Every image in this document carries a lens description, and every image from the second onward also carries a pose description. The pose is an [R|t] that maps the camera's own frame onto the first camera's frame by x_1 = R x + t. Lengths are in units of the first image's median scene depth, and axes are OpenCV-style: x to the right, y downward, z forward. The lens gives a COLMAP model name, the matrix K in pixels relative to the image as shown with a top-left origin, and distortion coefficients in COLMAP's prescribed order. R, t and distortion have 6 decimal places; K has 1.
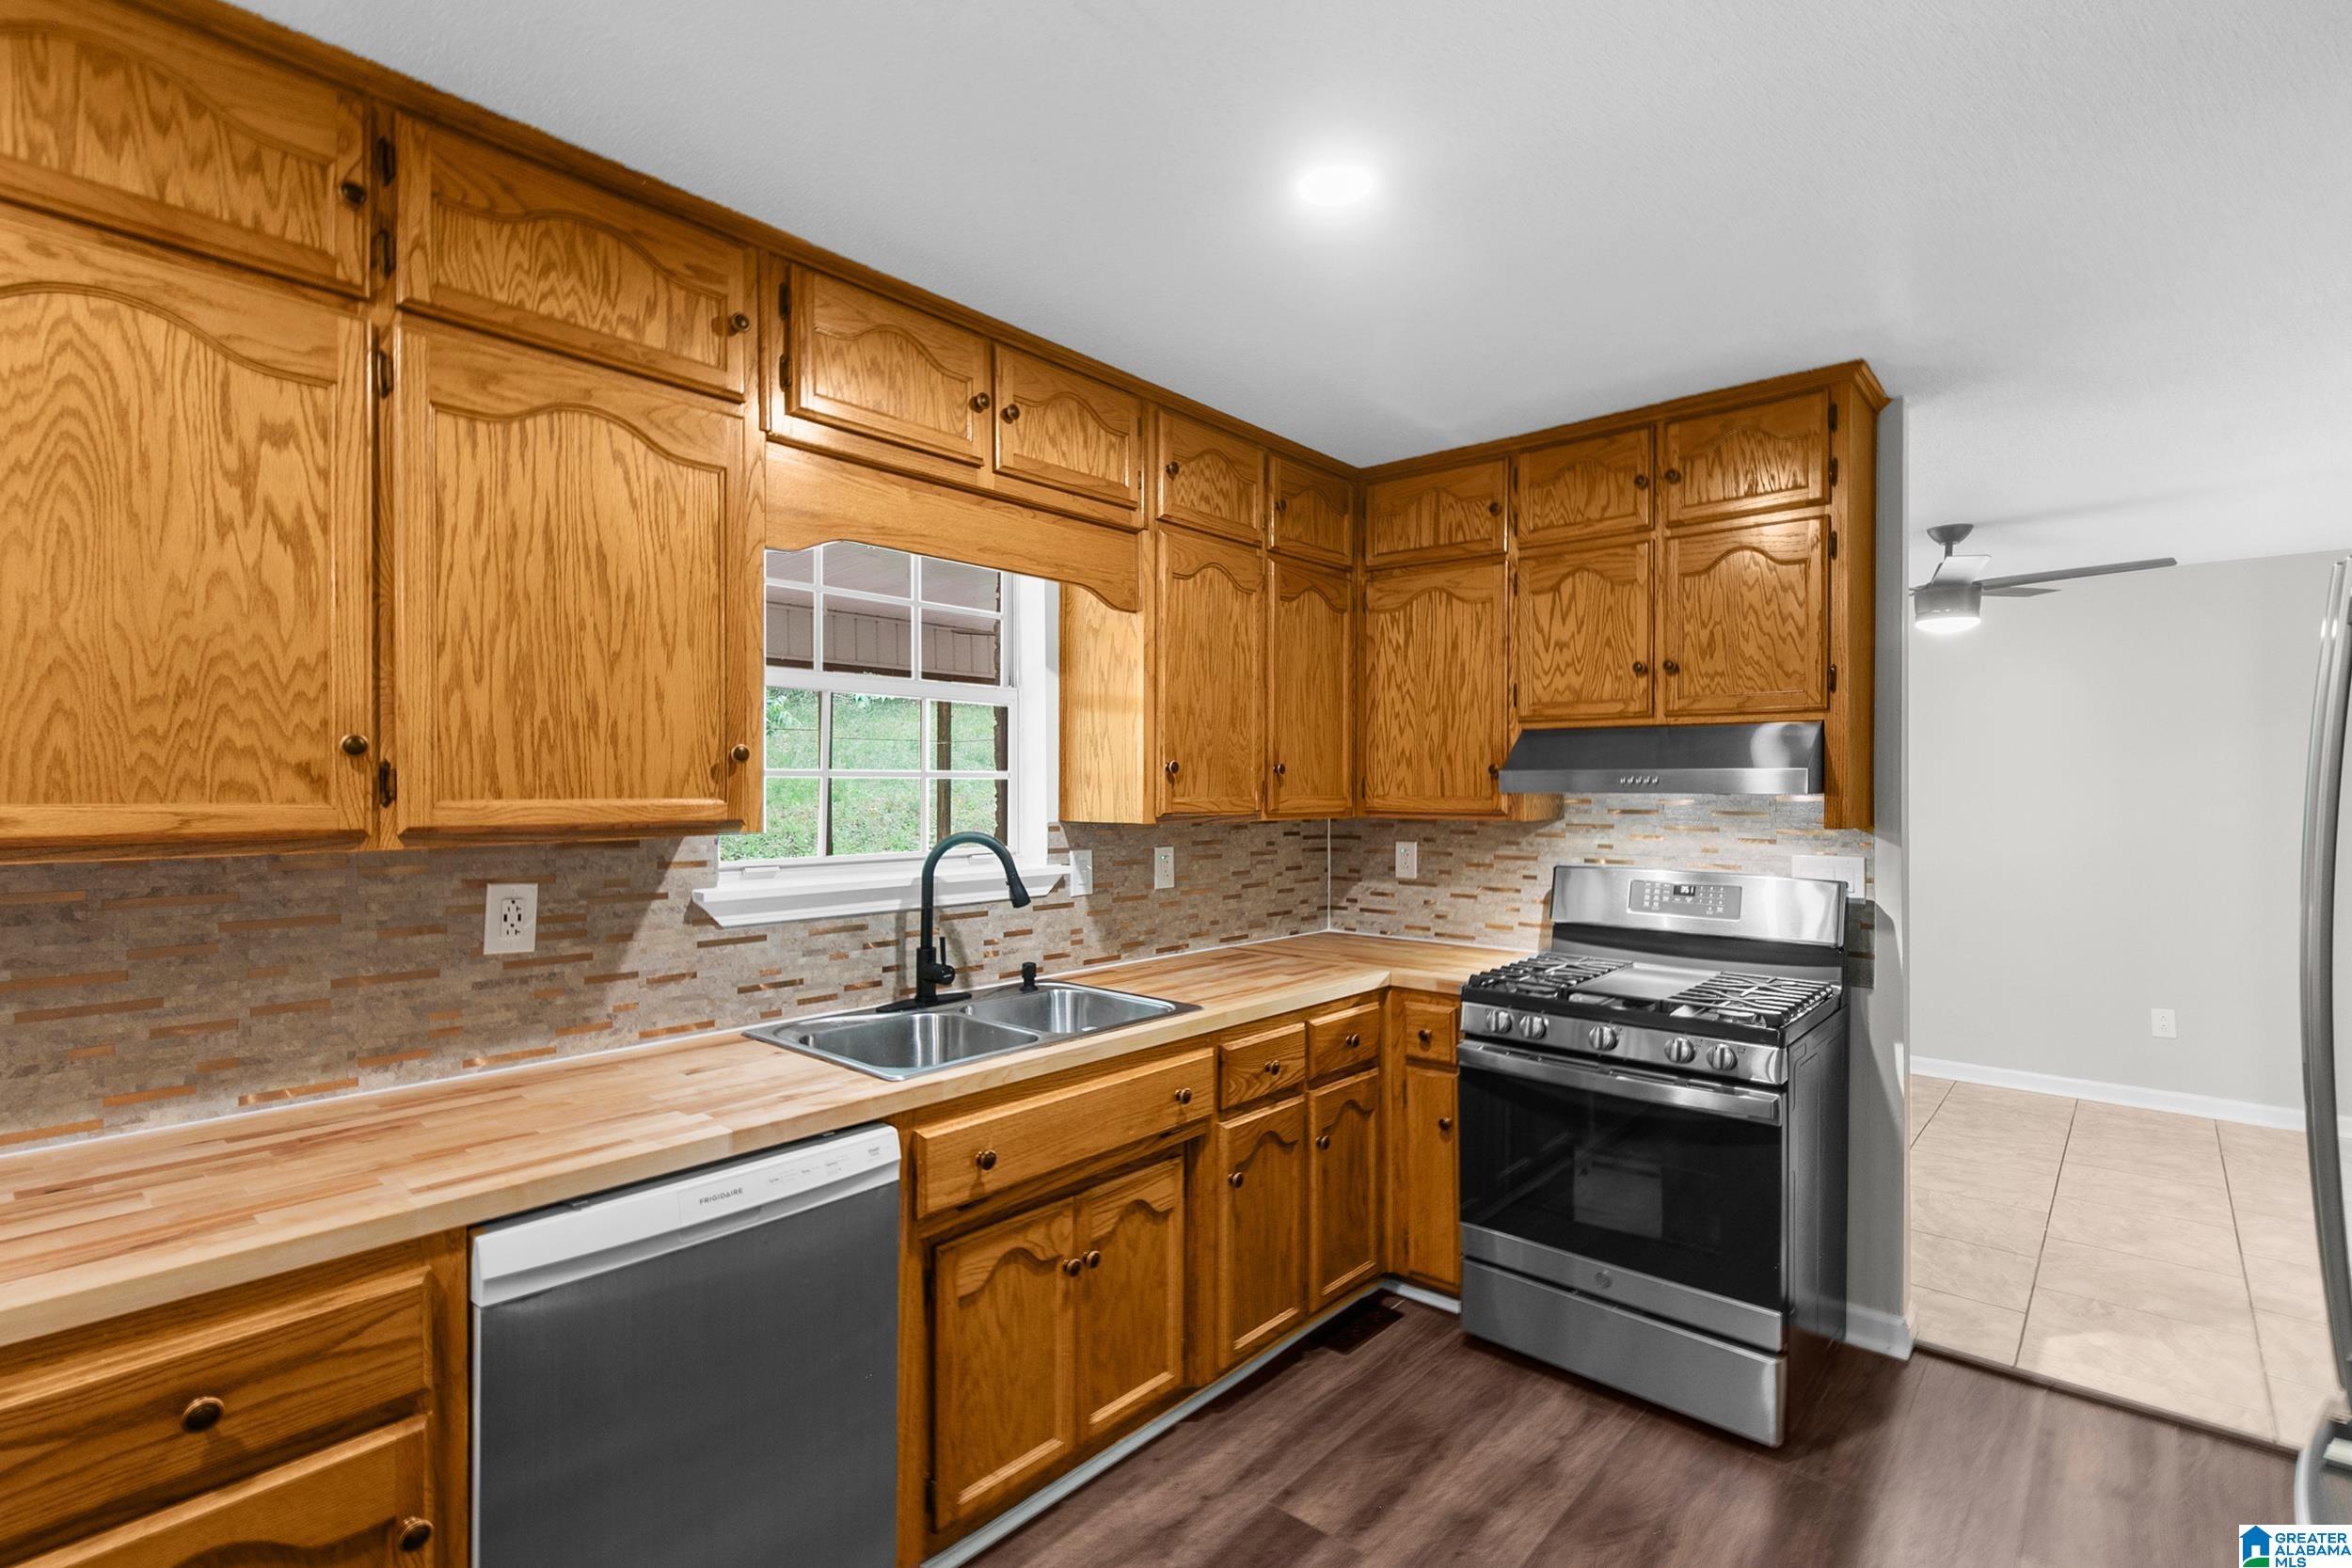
lens RADIAL K [[1081.4, 0, 1206.7], [0, 1081.4, 793.8], [0, 0, 1]] dist [0.004393, 0.000291]
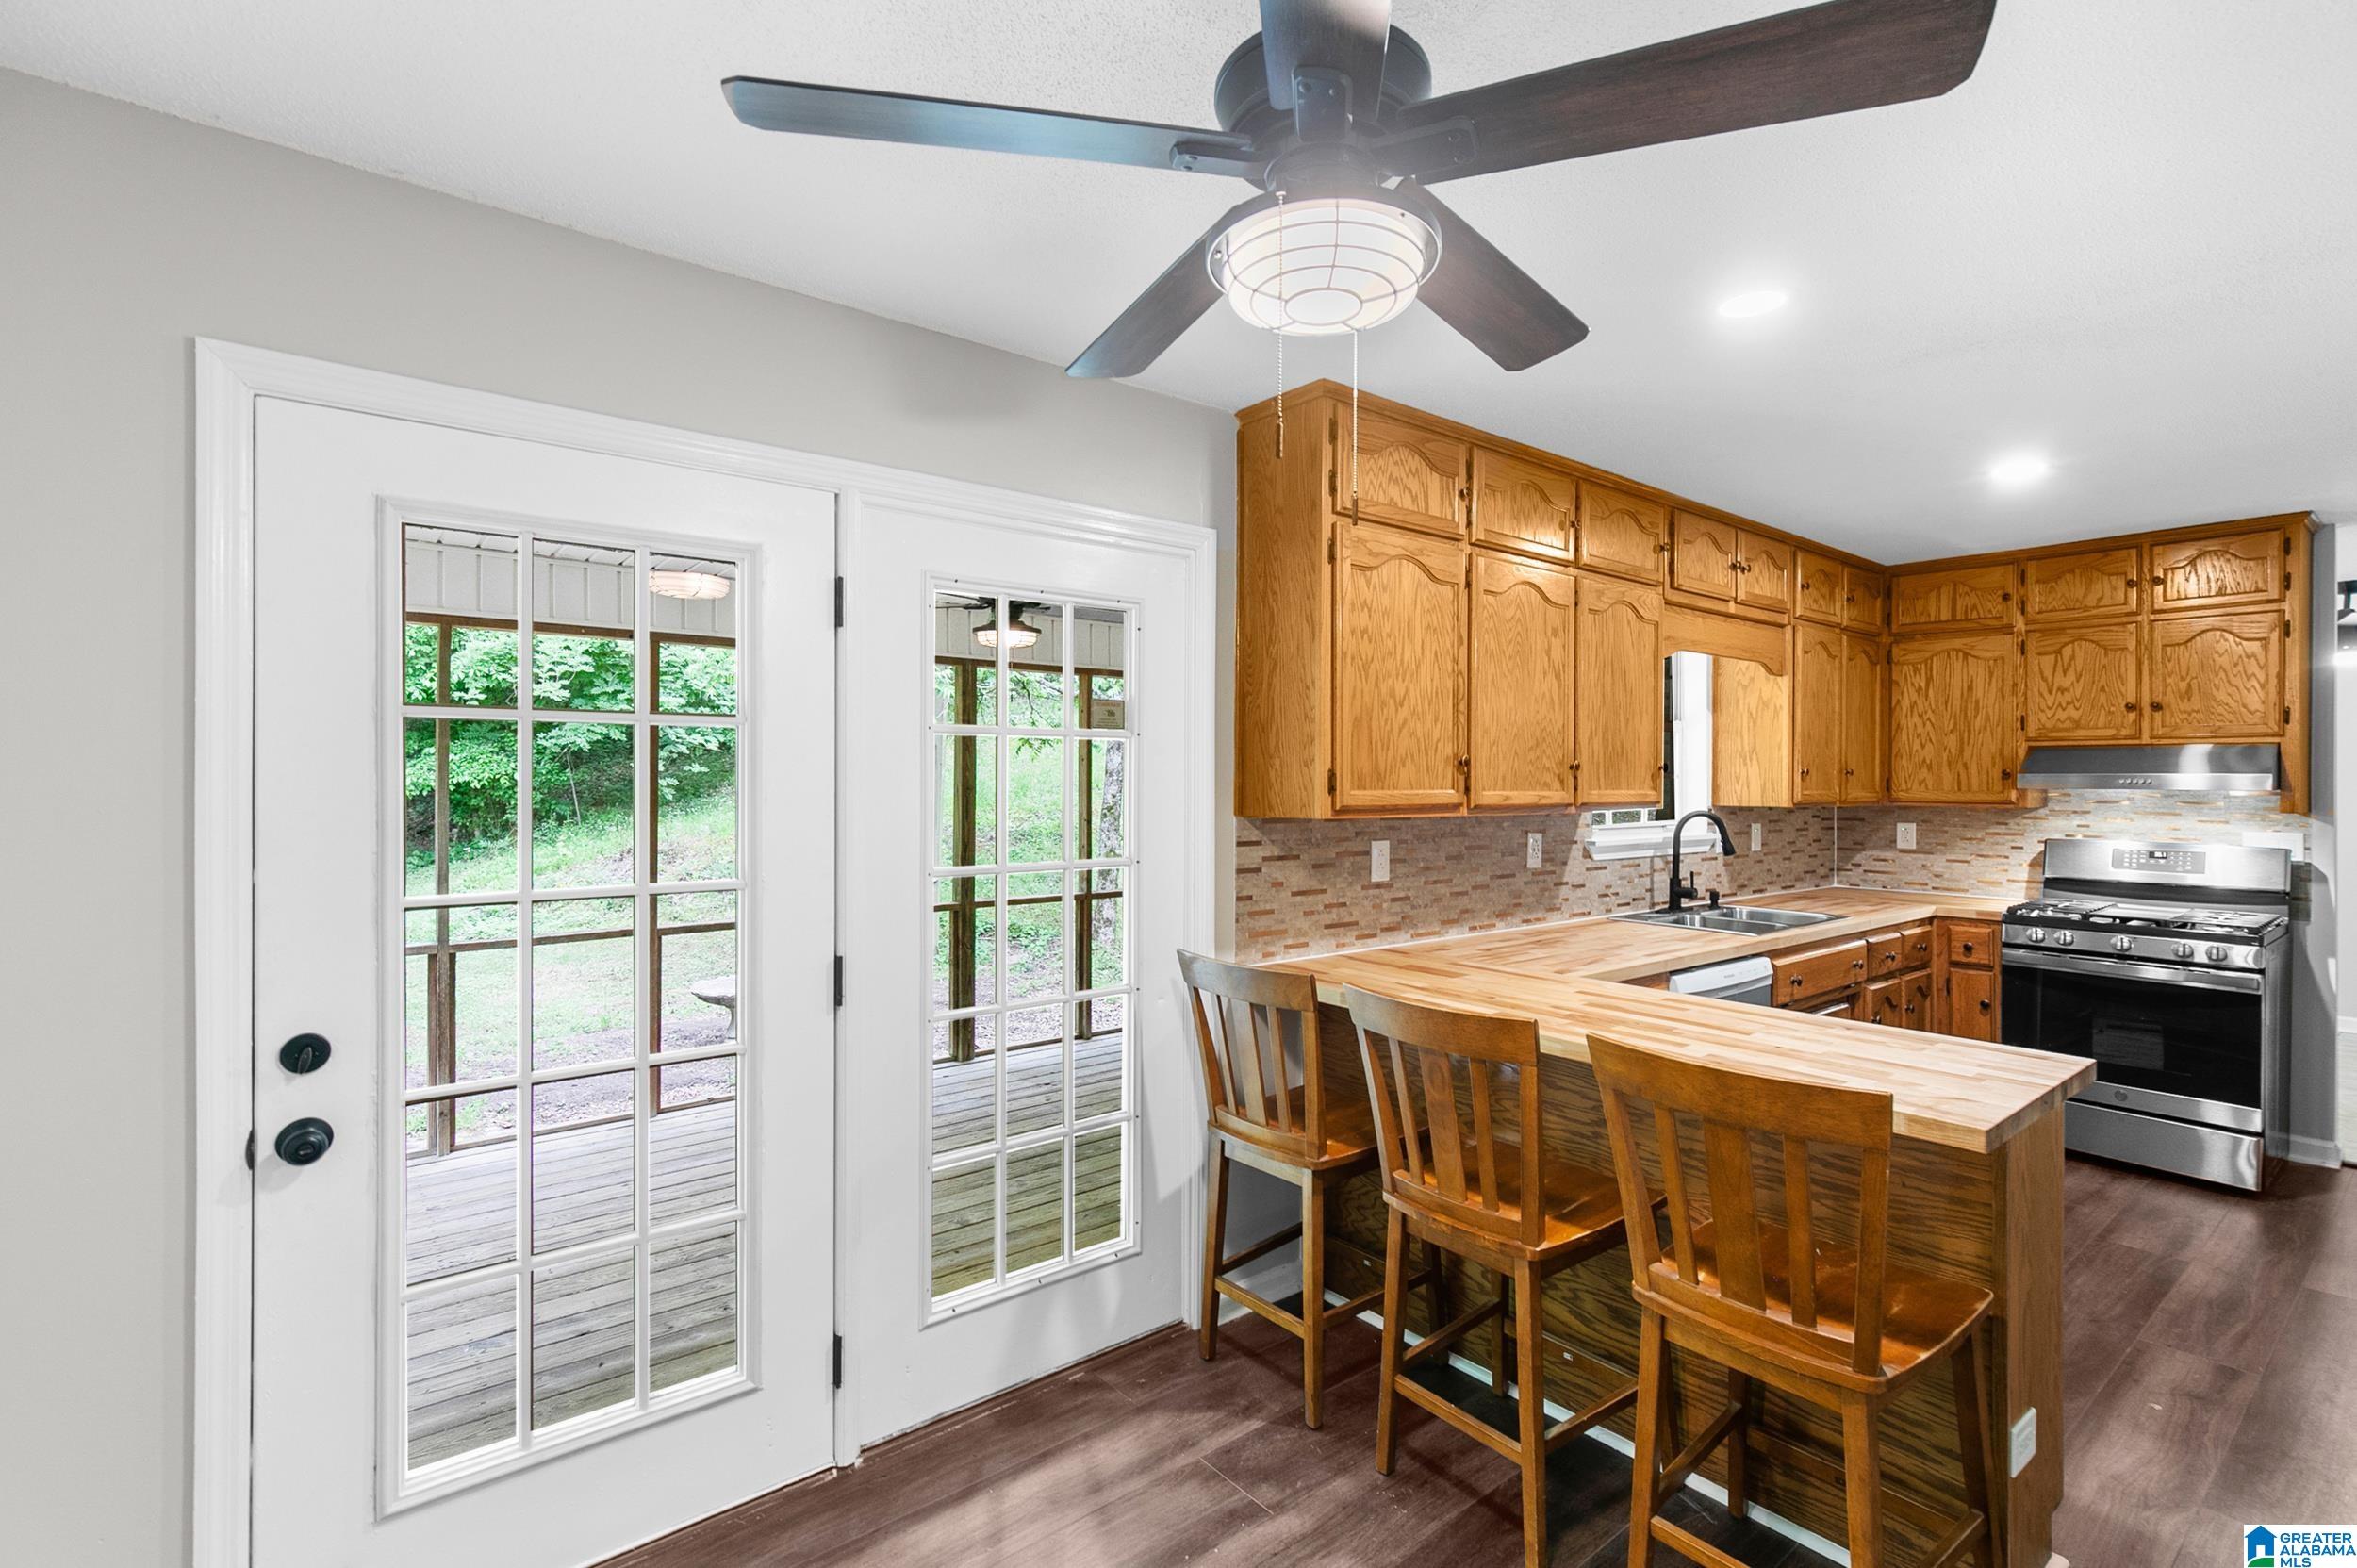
lens RADIAL K [[1084.9, 0, 1204.8], [0, 1084.9, 781.7], [0, 0, 1]] dist [0.000945, -0.000274]
pose [[0.984486, 0.003255, -0.175431, -0.612262], [-0.004141, 0.999980, -0.004687, 0.001366], [0.175413, 0.005341, 0.984481, -0.726110]]
